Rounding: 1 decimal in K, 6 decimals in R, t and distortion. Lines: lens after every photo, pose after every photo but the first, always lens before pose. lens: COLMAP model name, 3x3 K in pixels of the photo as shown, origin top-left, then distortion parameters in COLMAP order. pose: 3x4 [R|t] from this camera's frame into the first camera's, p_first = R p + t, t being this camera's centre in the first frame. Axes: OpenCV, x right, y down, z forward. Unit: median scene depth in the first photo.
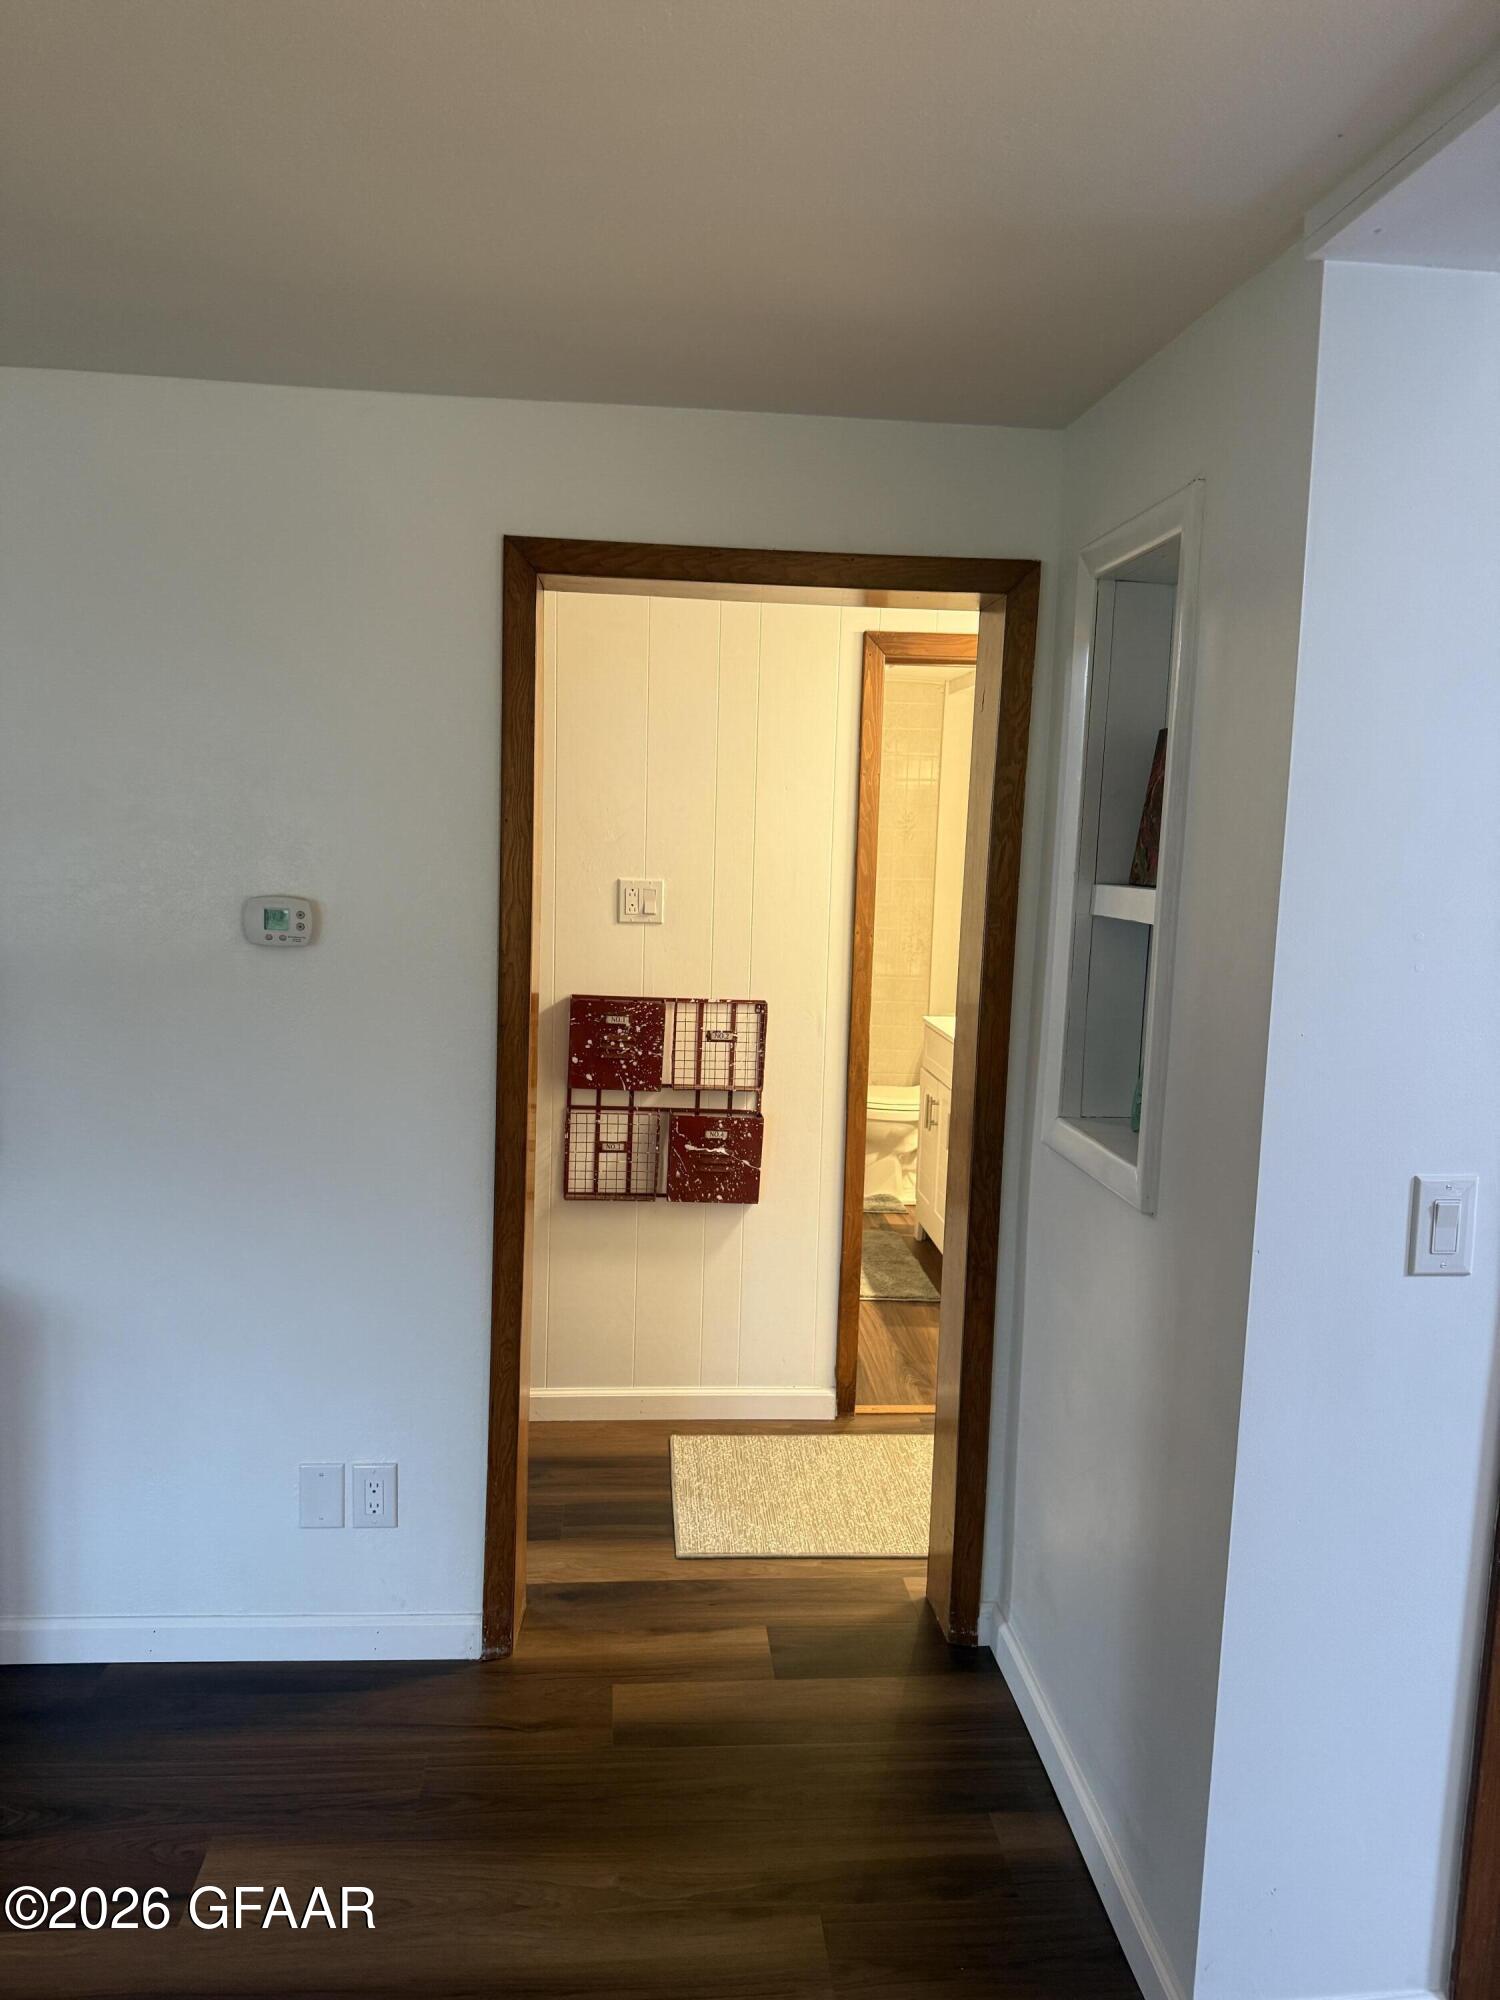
lens RADIAL K [[1406.3, 0, 747.3], [0, 1406.3, 996.9], [0, 0, 1]] dist [0.067904, -0.096235]
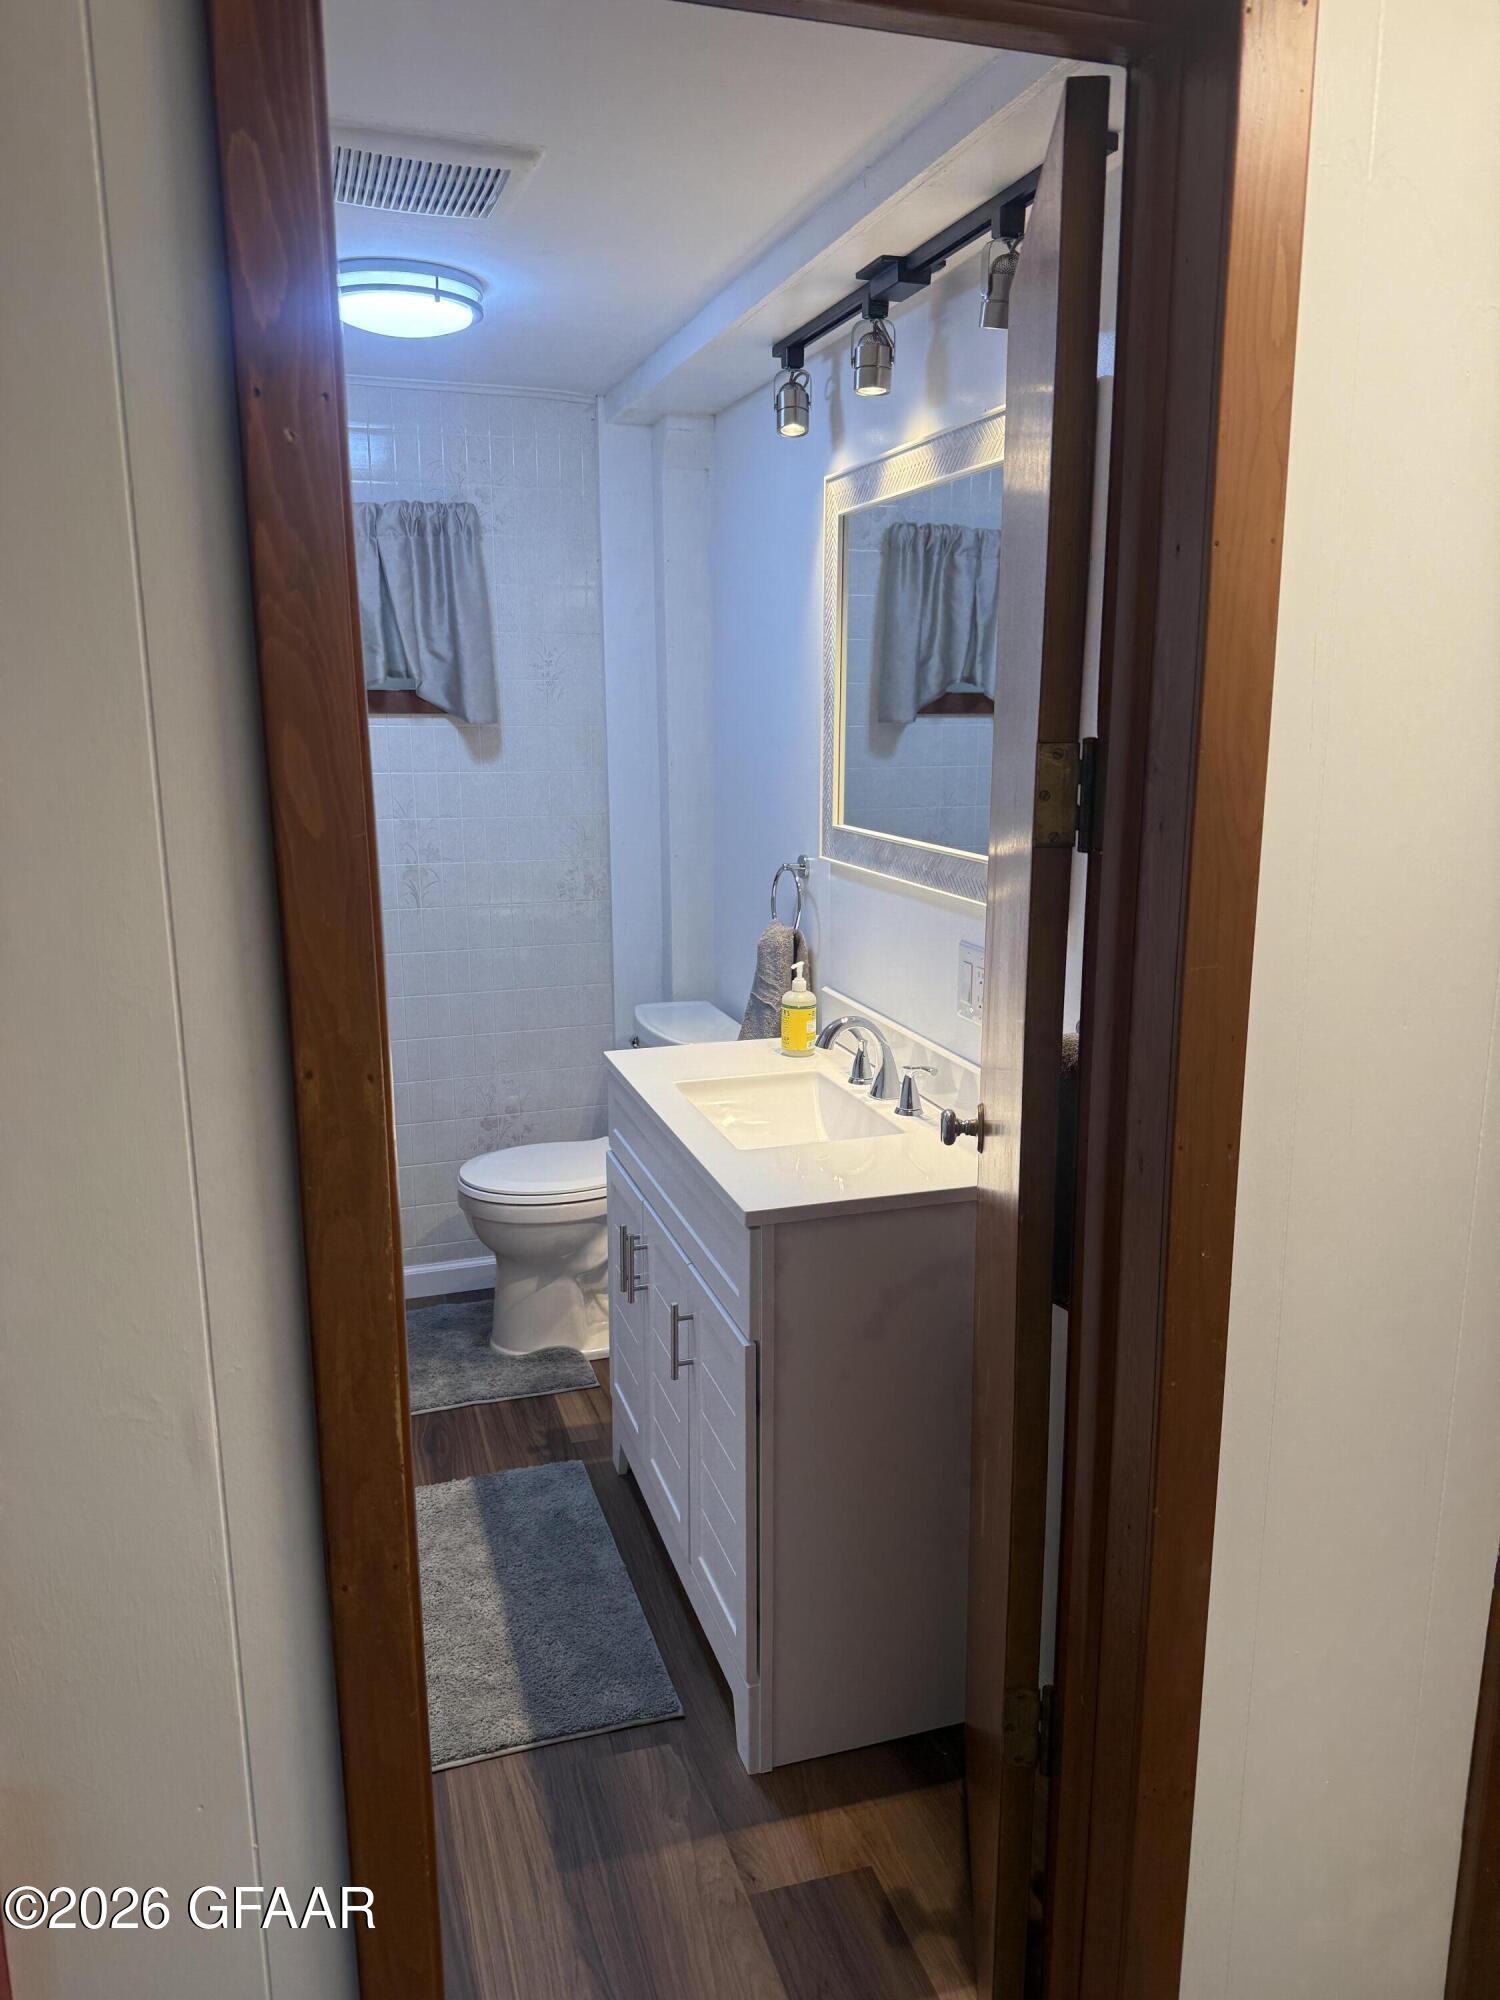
lens RADIAL K [[1410.5, 0, 716.5], [0, 1410.5, 1027.5], [0, 0, 1]] dist [0.084768, -0.184596]
pose [[0.977917, -0.076908, 0.194331, 0.061050], [0.054962, 0.991739, 0.115905, -0.047459], [-0.201640, -0.102664, 0.974064, 0.456865]]
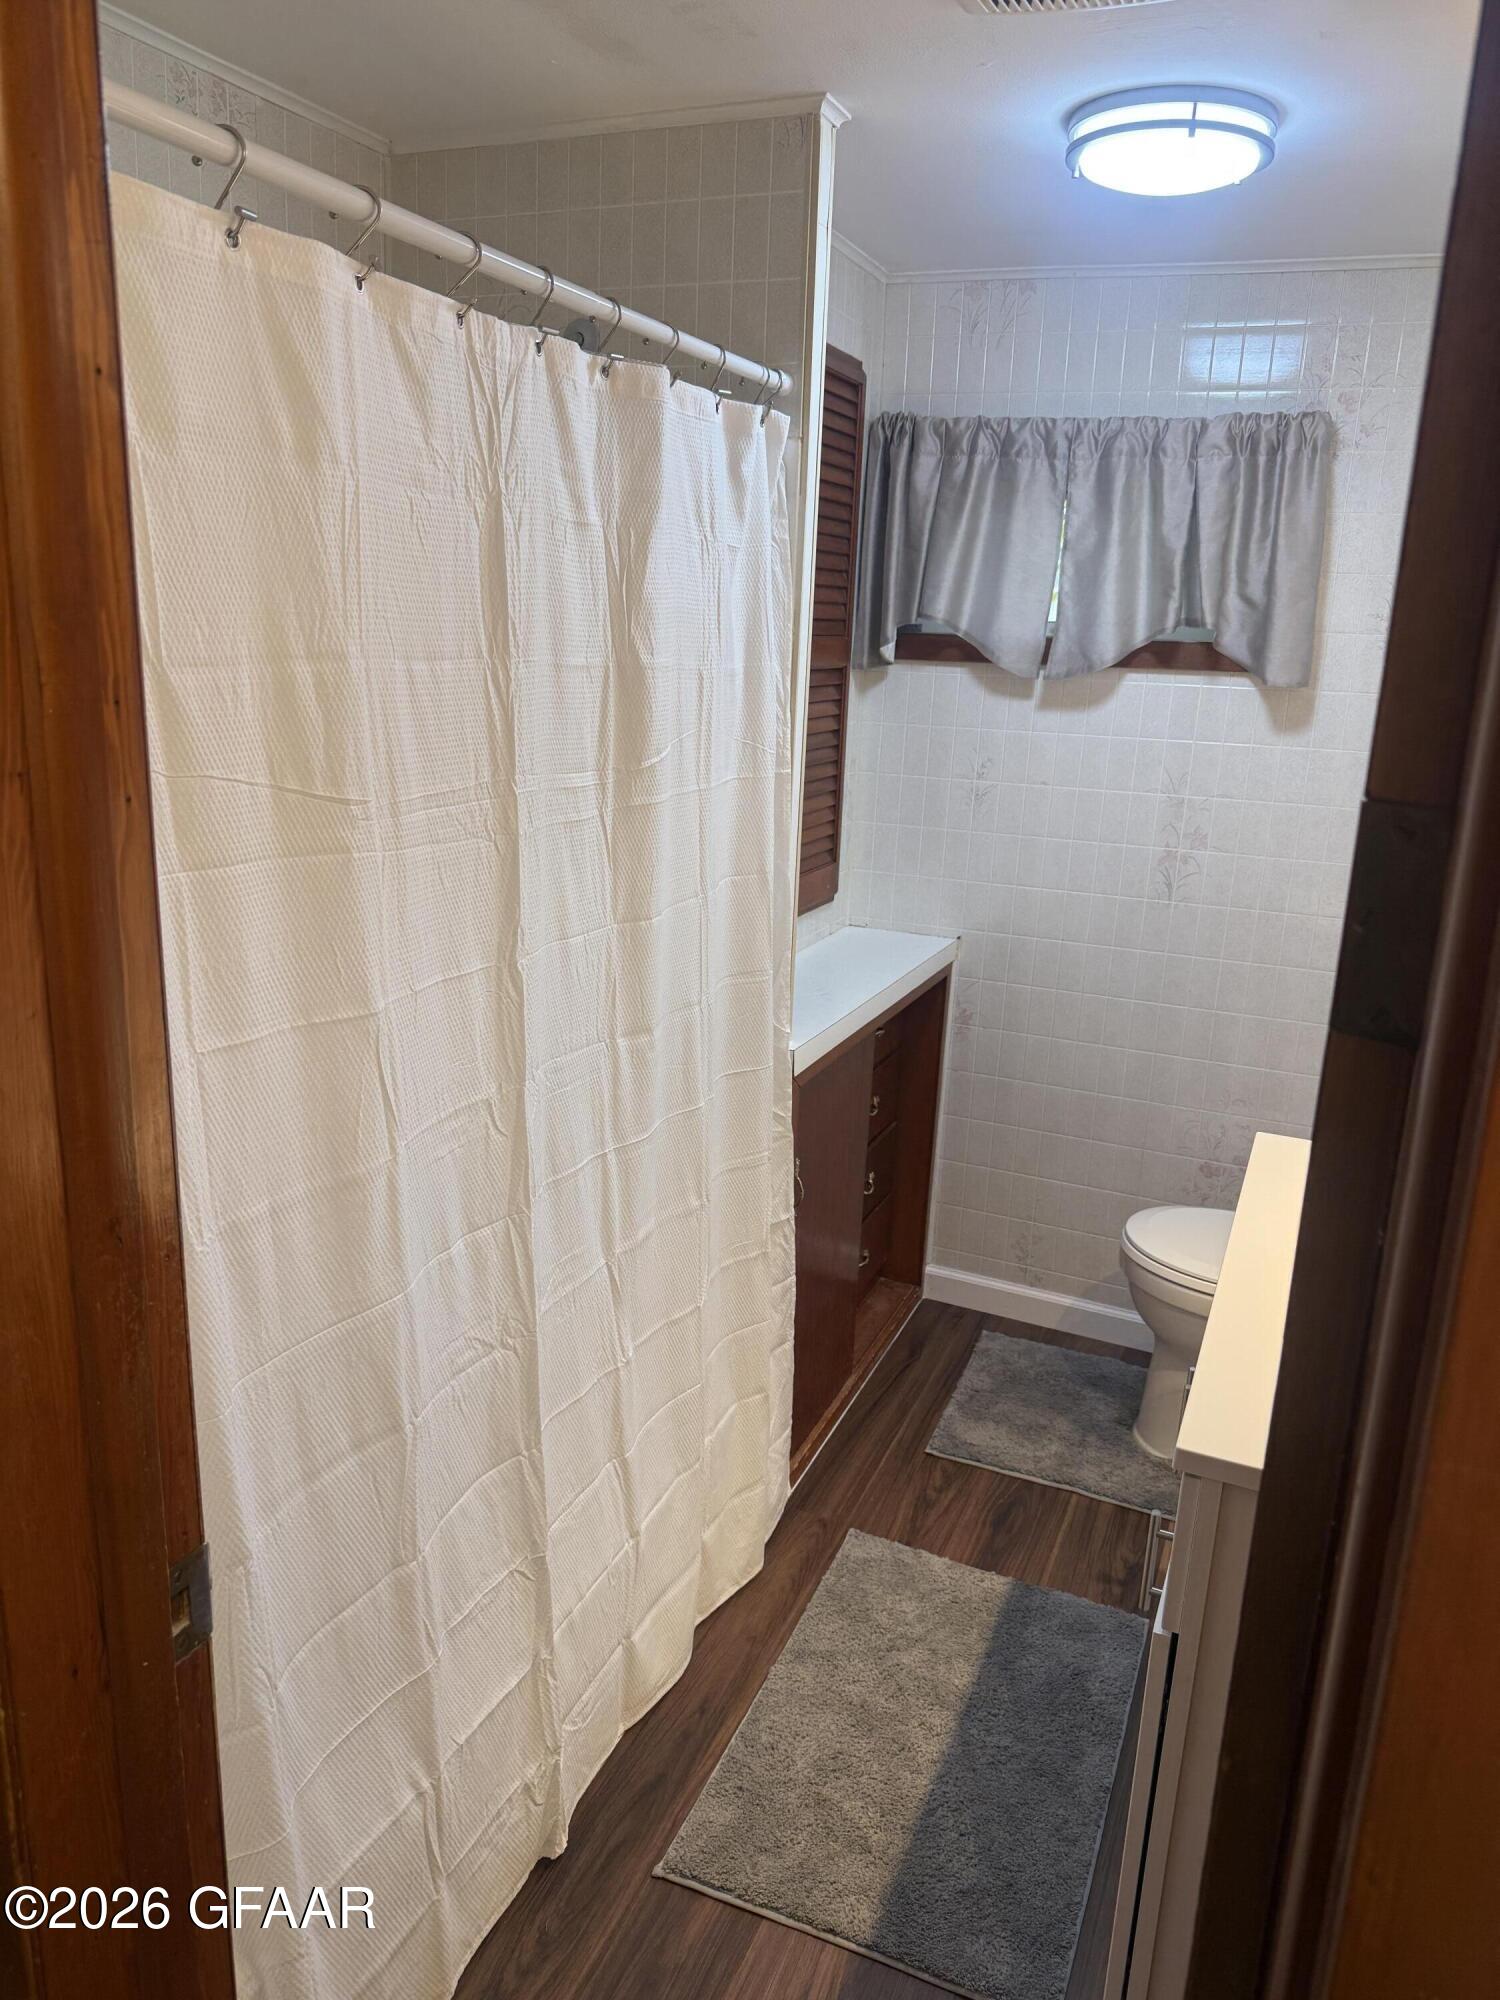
lens RADIAL K [[1406.3, 0, 747.3], [0, 1406.3, 996.9], [0, 0, 1]] dist [0.067904, -0.096235]
pose [[0.880557, 0.133224, -0.454831, 0.155973], [-0.080428, 0.987764, 0.133616, -0.056219], [0.467067, -0.081075, 0.880497, 0.548785]]
